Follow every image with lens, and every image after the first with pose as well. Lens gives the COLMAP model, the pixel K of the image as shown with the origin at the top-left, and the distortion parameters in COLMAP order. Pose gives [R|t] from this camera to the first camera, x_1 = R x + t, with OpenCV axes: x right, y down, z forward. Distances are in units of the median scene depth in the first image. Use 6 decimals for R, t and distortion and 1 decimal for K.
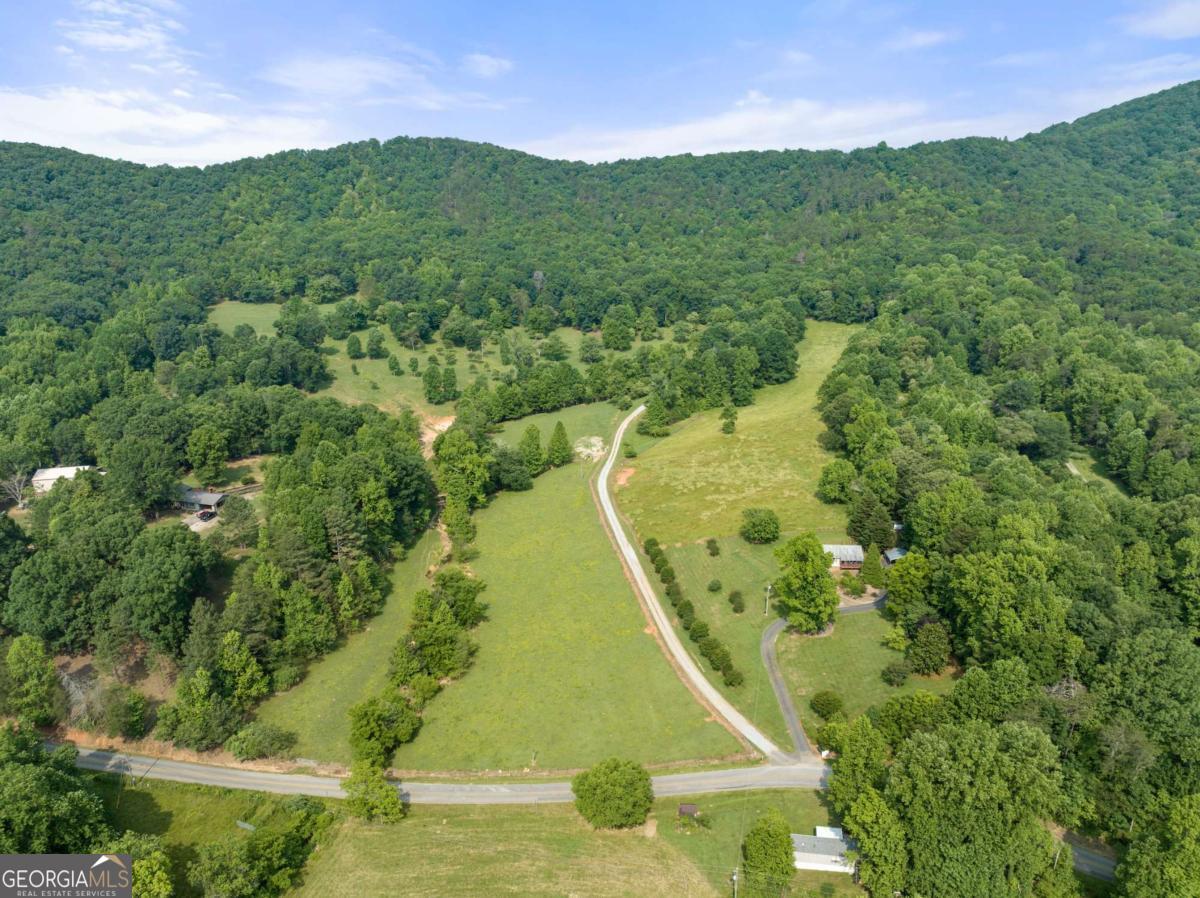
lens RADIAL K [[845.5, 0, 605.3], [0, 845.5, 453.5], [0, 0, 1]] dist [-0.026357, -0.005613]
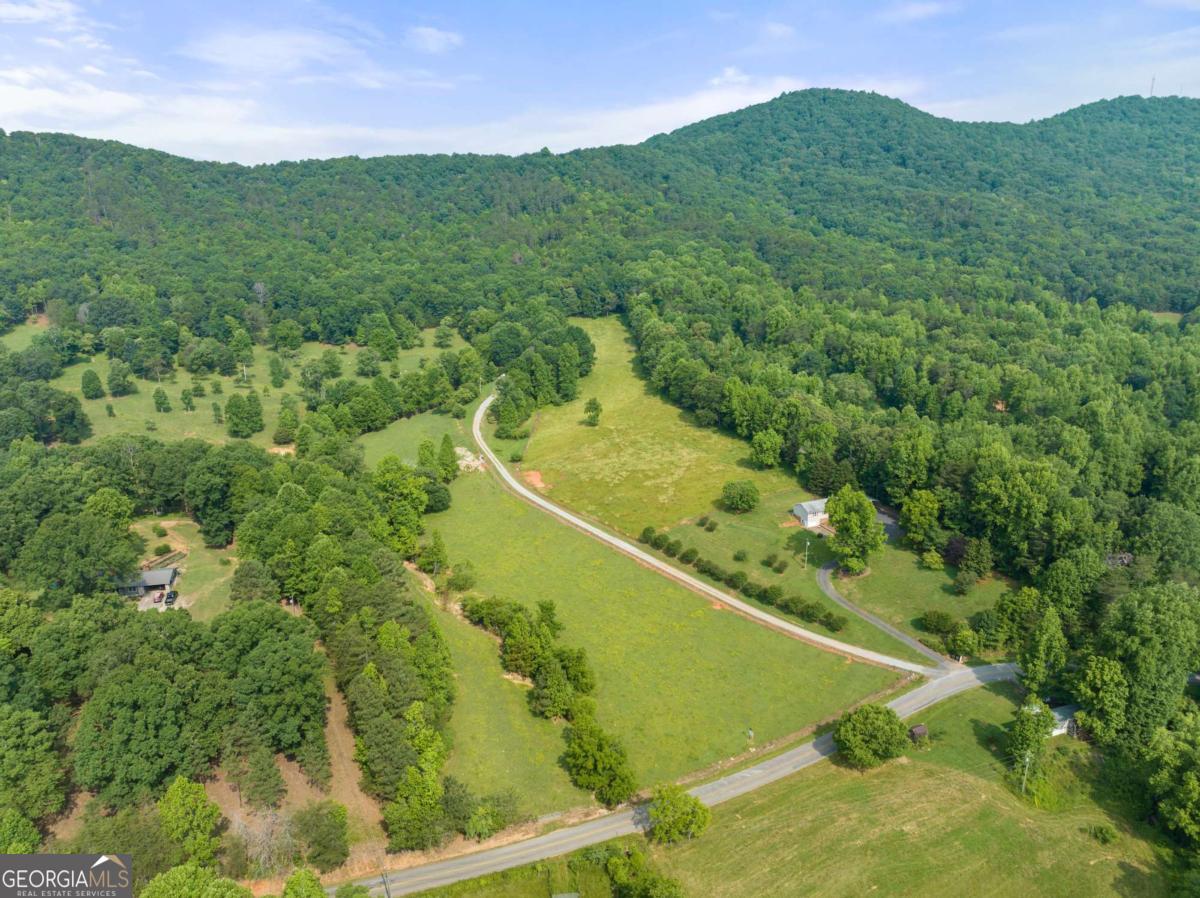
lens RADIAL K [[845.5, 0, 605.3], [0, 845.5, 453.5], [0, 0, 1]] dist [-0.026357, -0.005613]
pose [[0.879048, -0.137494, 0.456475, -0.205266], [0.140125, 0.989730, 0.028273, -0.011207], [-0.455674, 0.039110, 0.889287, 0.046404]]
